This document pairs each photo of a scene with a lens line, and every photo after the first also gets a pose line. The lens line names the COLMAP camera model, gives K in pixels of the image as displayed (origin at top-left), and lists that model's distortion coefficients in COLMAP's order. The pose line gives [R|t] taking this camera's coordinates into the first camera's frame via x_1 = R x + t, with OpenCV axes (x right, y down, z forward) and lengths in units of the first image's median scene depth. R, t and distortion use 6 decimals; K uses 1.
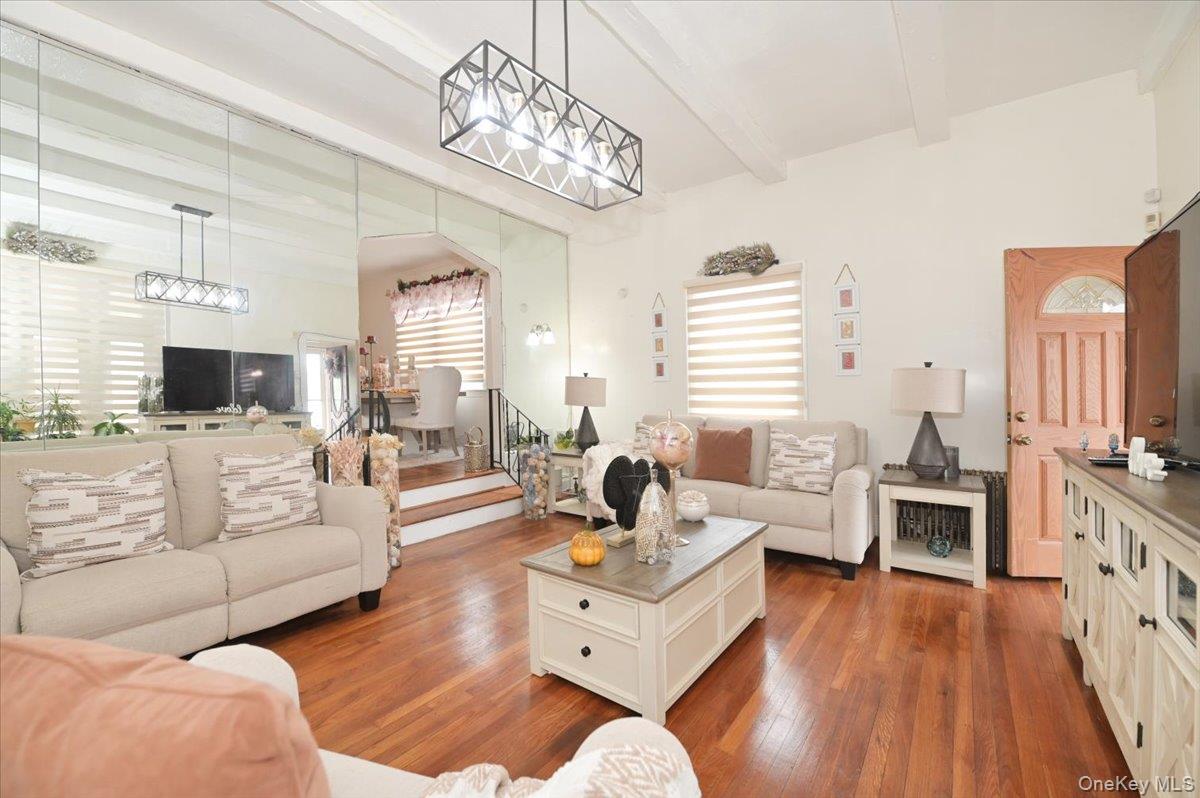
lens RADIAL K [[480.8, 0, 600.0], [0, 480.8, 399.0], [0, 0, 1]] dist [-0.001139, -0.000126]
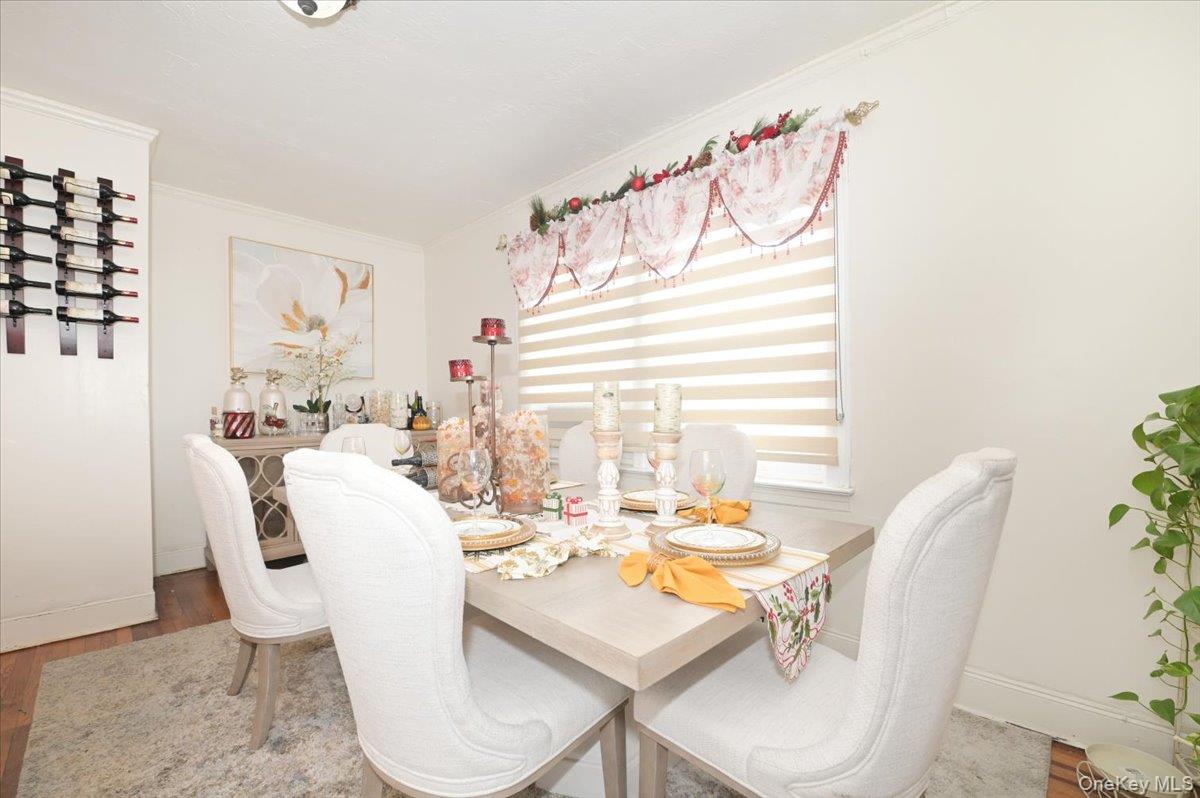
lens RADIAL K [[488.5, 0, 600.0], [0, 488.5, 399.0], [0, 0, 1]] dist [-0.000952, -0.000169]
pose [[0.994677, -0.001039, -0.103034, -0.332467], [-0.003193, 0.999158, -0.040900, -0.060574], [0.102990, 0.041011, 0.993837, 0.614662]]
